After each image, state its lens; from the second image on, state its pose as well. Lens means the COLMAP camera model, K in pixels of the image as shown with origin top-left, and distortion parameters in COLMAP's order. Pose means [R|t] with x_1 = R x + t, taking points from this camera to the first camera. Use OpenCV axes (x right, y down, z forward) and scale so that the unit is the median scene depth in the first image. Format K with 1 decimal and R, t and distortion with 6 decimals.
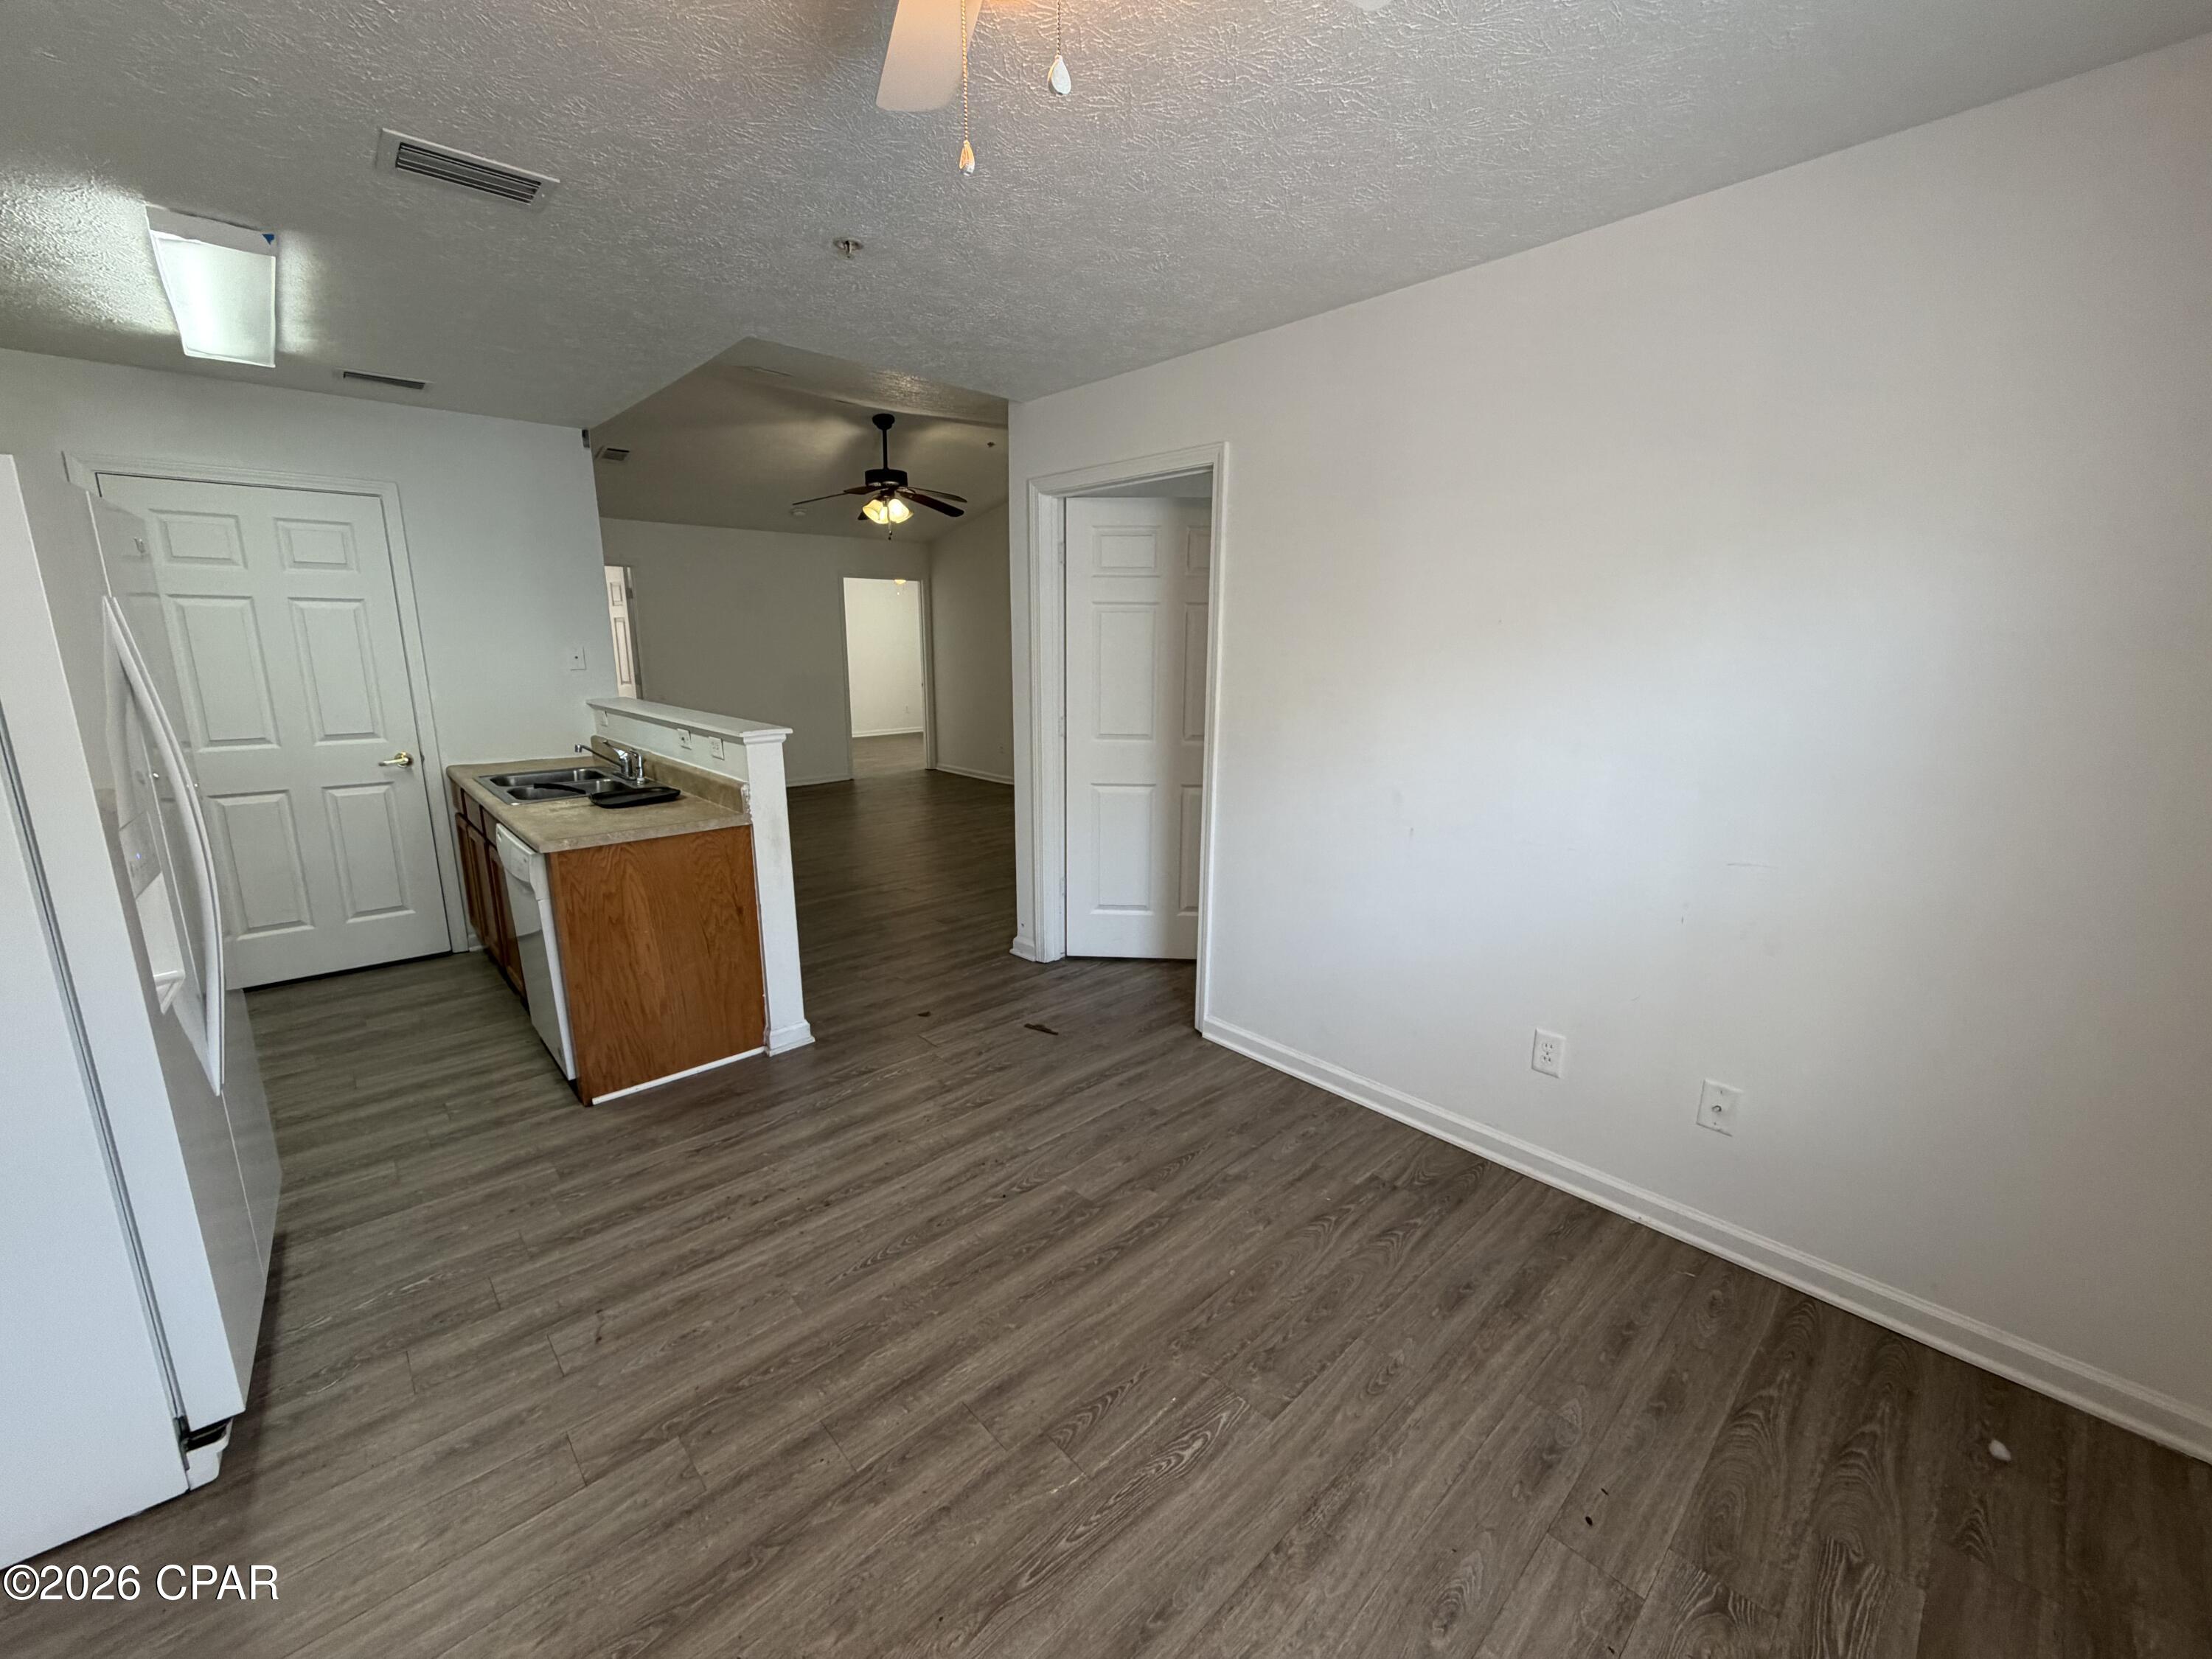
lens RADIAL K [[888.9, 0, 1106.0], [0, 888.9, 829.5], [0, 0, 1]] dist [-0.002622, -0.000097]
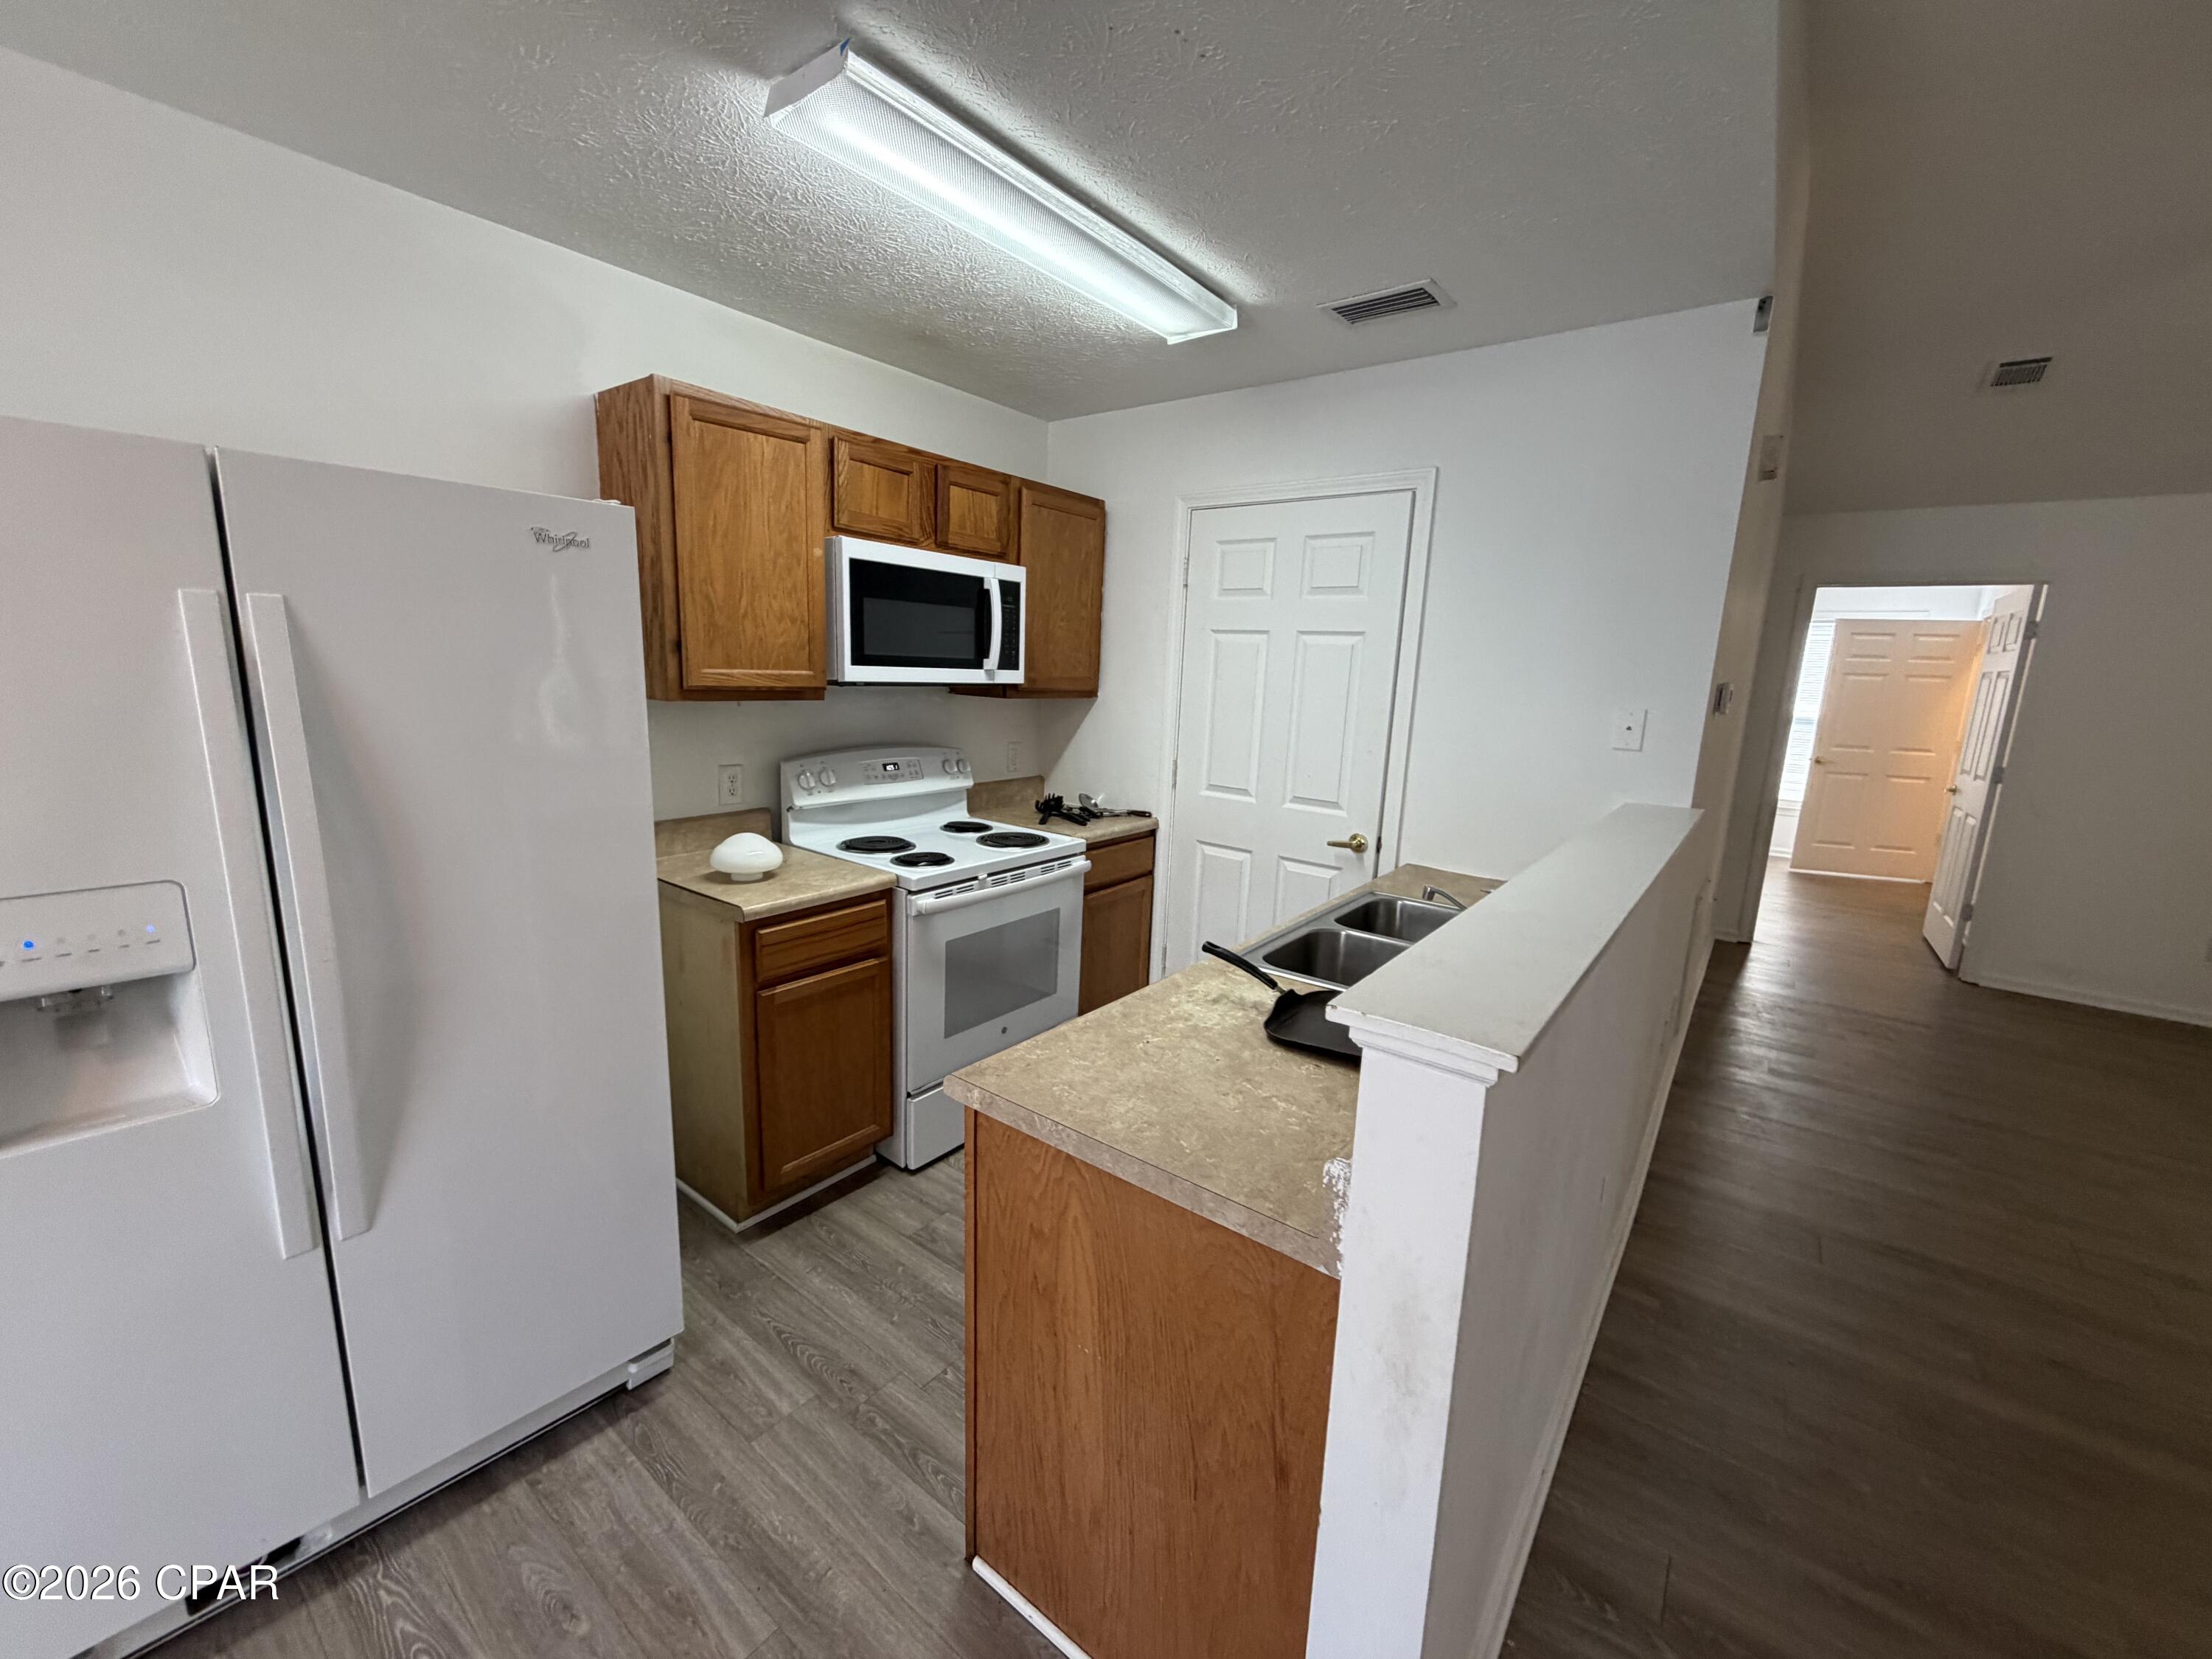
lens RADIAL K [[874.2, 0, 1106.0], [0, 874.2, 829.5], [0, 0, 1]] dist [-0.001406, -0.000138]
pose [[0.164226, 0.186541, -0.968624, -0.139385], [-0.244248, 0.959068, 0.143289, -0.181201], [0.955705, 0.213052, 0.203066, 0.811595]]
